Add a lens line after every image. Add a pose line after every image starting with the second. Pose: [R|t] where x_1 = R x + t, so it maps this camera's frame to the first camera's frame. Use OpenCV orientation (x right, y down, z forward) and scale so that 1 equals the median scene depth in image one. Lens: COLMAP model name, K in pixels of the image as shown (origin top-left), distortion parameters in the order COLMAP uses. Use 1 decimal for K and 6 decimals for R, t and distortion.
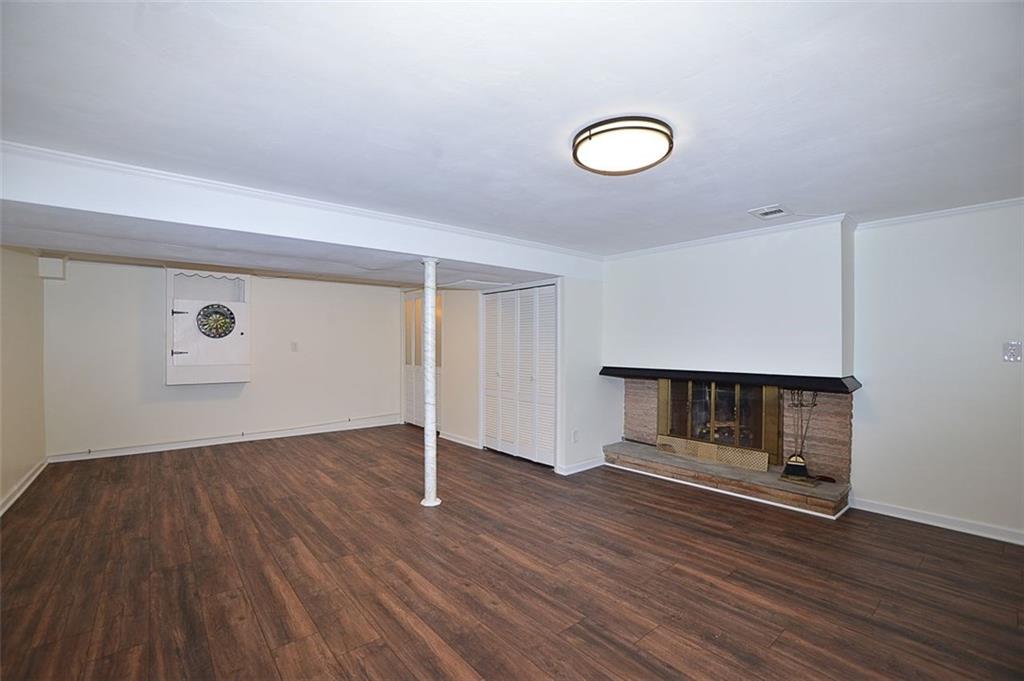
lens RADIAL K [[442.9, 0, 508.3], [0, 442.9, 345.1], [0, 0, 1]] dist [-0.071839, 0.022747]
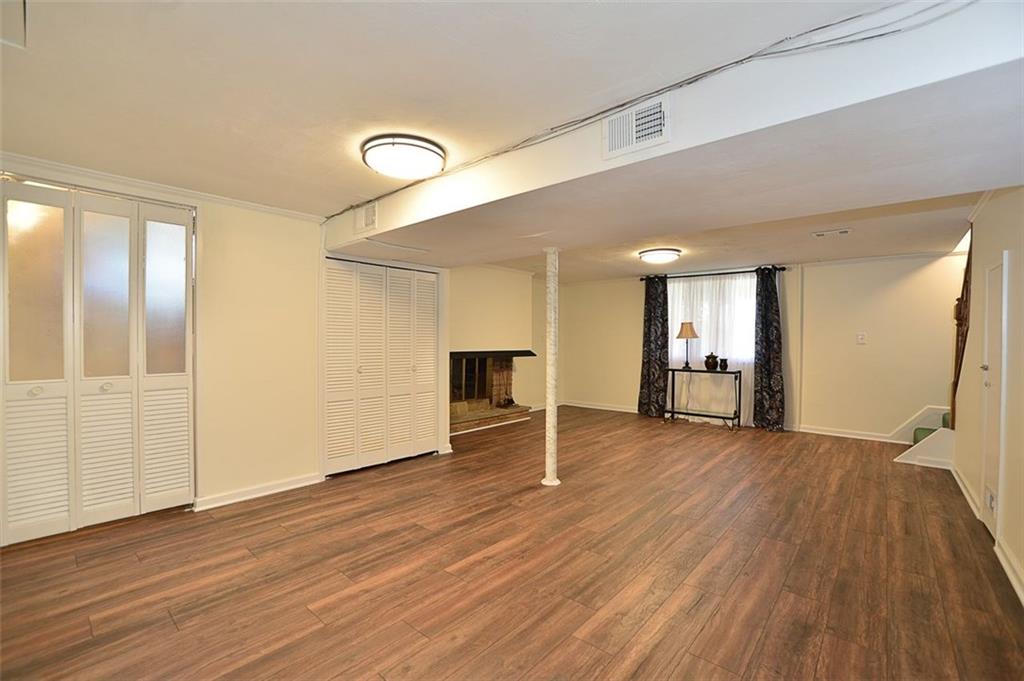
lens RADIAL K [[442.9, 0, 508.3], [0, 442.9, 345.1], [0, 0, 1]] dist [-0.071839, 0.022747]
pose [[-0.147913, -0.015360, 0.988881, -1.203921], [-0.006372, 0.999873, 0.014578, 0.016947], [-0.988980, -0.004145, -0.147992, 1.266990]]
